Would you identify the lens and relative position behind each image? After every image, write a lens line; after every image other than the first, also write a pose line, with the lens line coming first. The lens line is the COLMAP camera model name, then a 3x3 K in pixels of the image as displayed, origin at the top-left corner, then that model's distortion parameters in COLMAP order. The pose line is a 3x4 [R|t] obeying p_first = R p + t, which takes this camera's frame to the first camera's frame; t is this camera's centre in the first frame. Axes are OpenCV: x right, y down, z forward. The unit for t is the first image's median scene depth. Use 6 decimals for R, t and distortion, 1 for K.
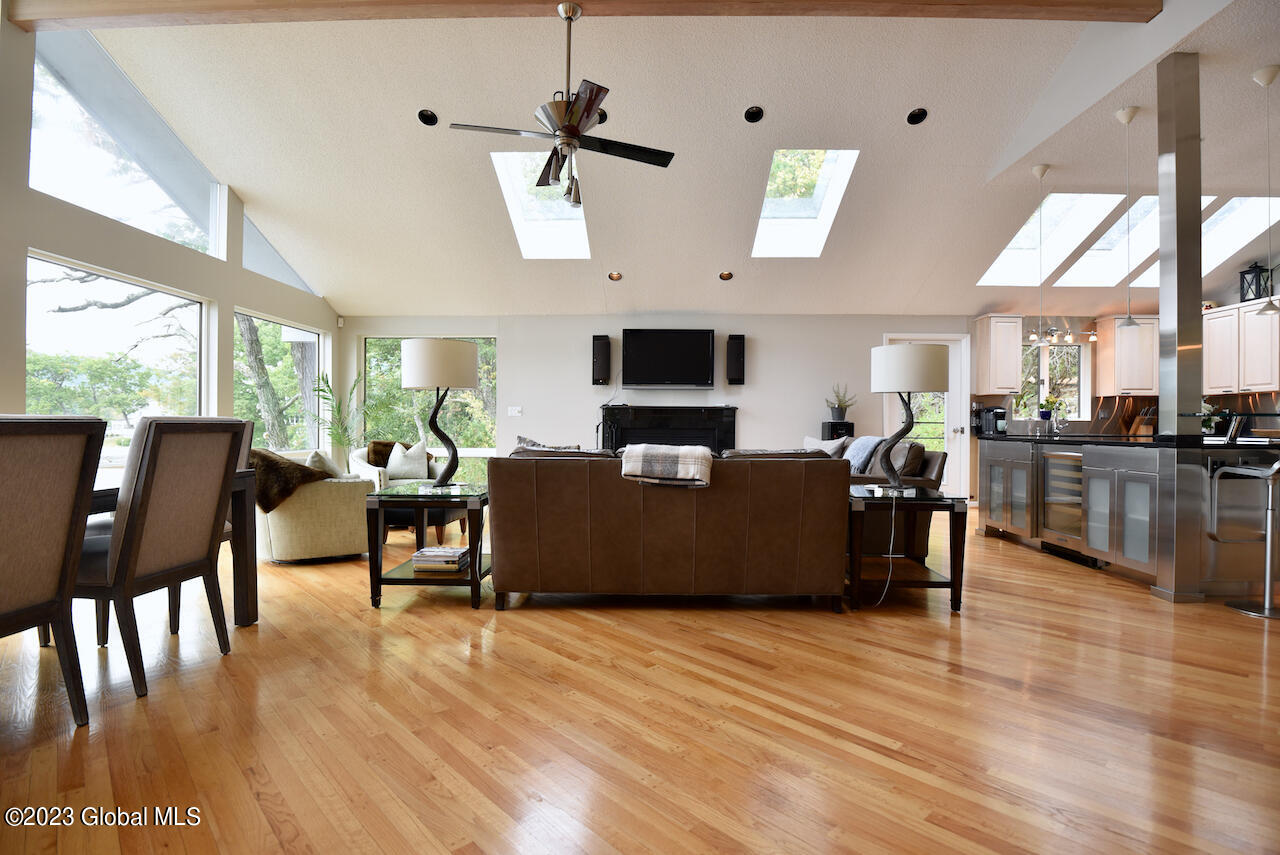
lens RADIAL K [[637.8, 0, 638.8], [0, 637.8, 422.9], [0, 0, 1]] dist [-0.026077, -0.001223]
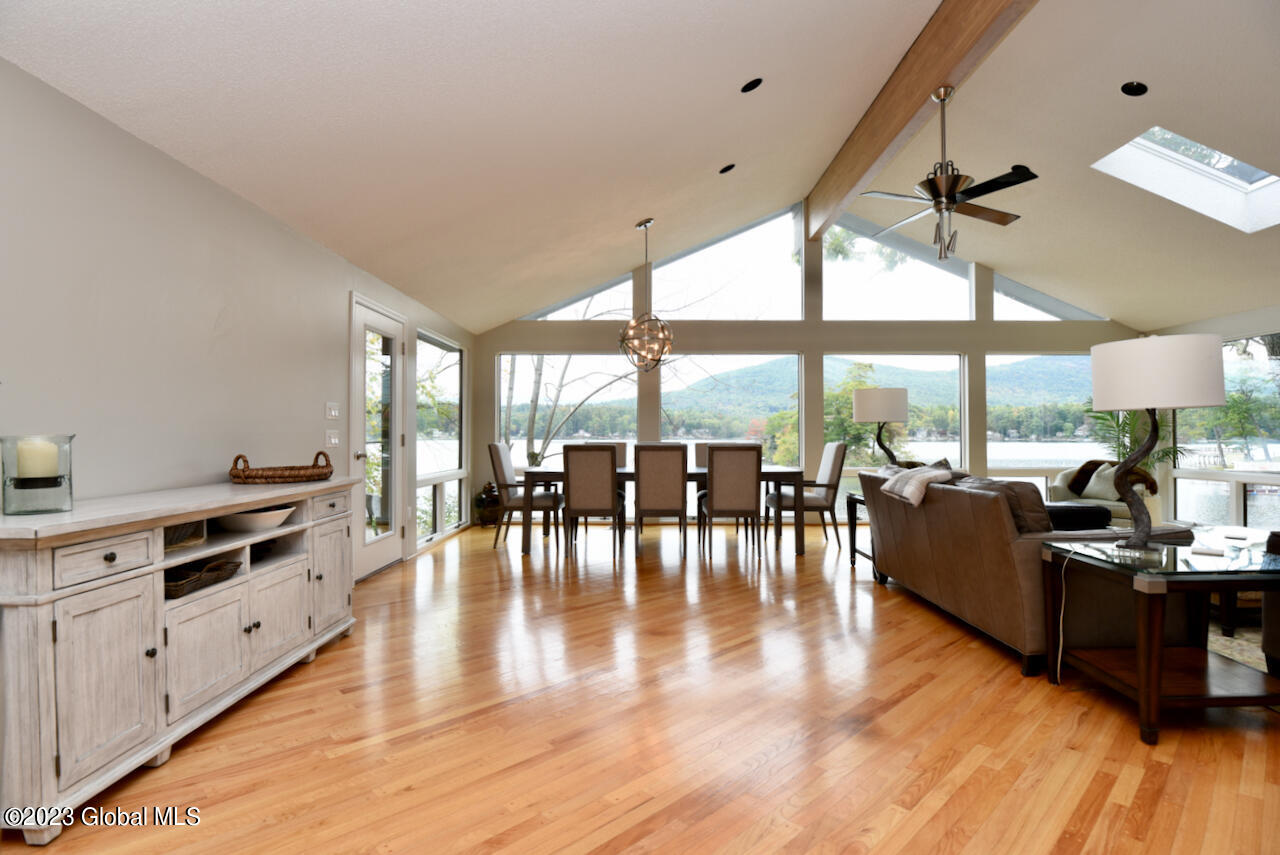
lens RADIAL K [[637.8, 0, 638.8], [0, 637.8, 422.9], [0, 0, 1]] dist [-0.026077, -0.001223]
pose [[0.014147, -0.024516, -0.999599, 0.642721], [0.004570, 0.999691, -0.024454, -0.011623], [0.999889, -0.004222, 0.014254, 0.266591]]
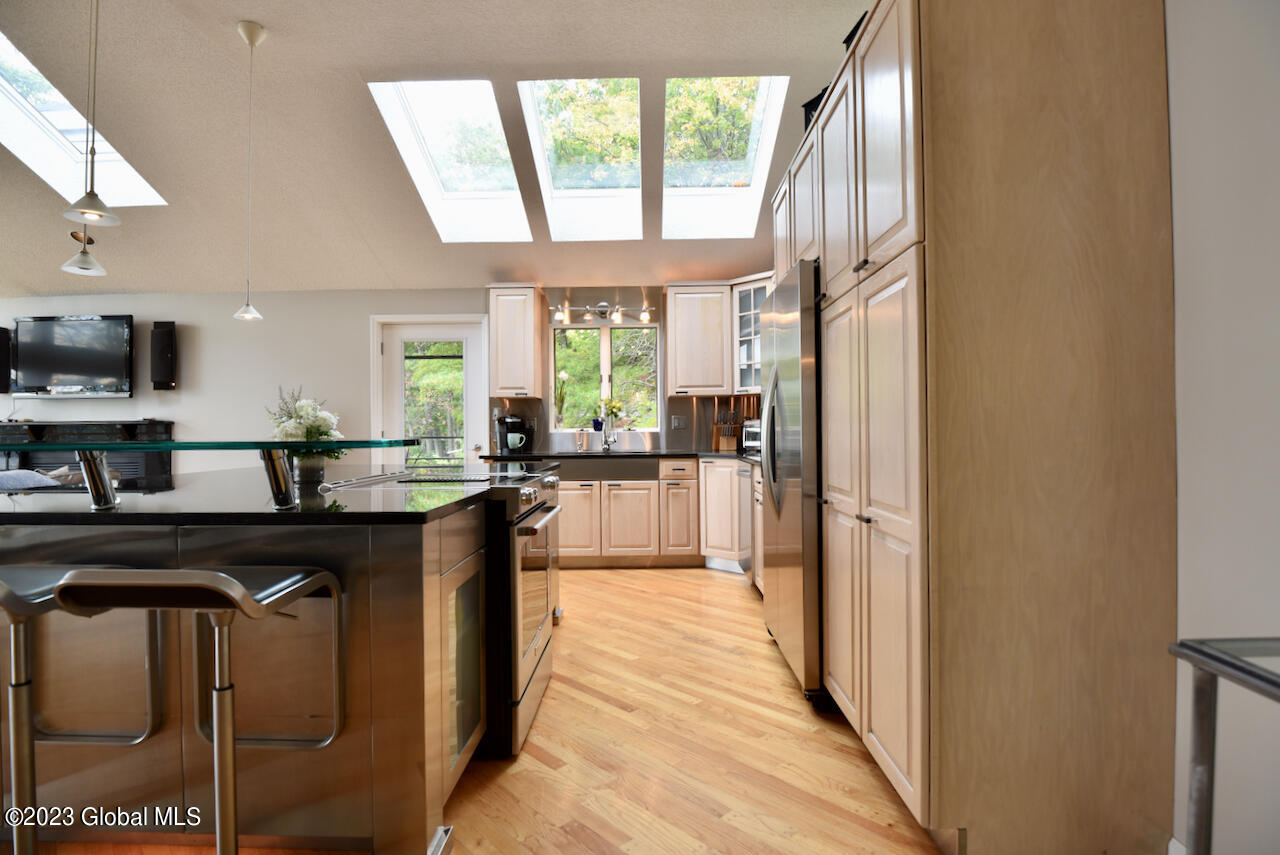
lens RADIAL K [[637.8, 0, 638.8], [0, 637.8, 422.9], [0, 0, 1]] dist [-0.026077, -0.001223]
pose [[0.999577, -0.017217, 0.023438, 0.865101], [0.017342, 0.999836, -0.005162, -0.011983], [-0.023345, 0.005566, 0.999712, 0.344553]]
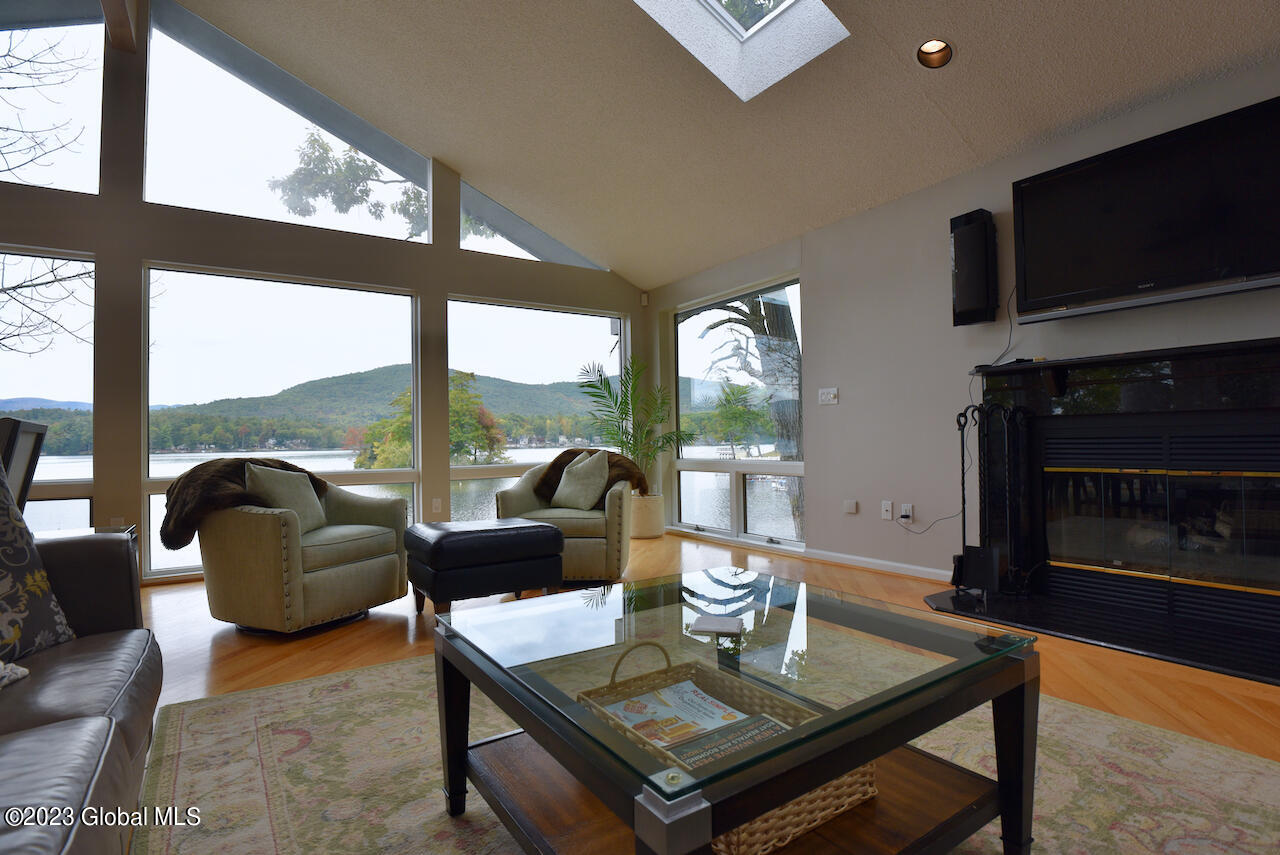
lens RADIAL K [[621.9, 0, 643.7], [0, 621.9, 423.3], [0, 0, 1]] dist [-0.027550, -0.001726]
pose [[0.582845, -0.037939, -0.811697, 0.197980], [0.024811, 0.999275, -0.028891, 0.023208], [0.812204, -0.003300, 0.583364, 0.718340]]
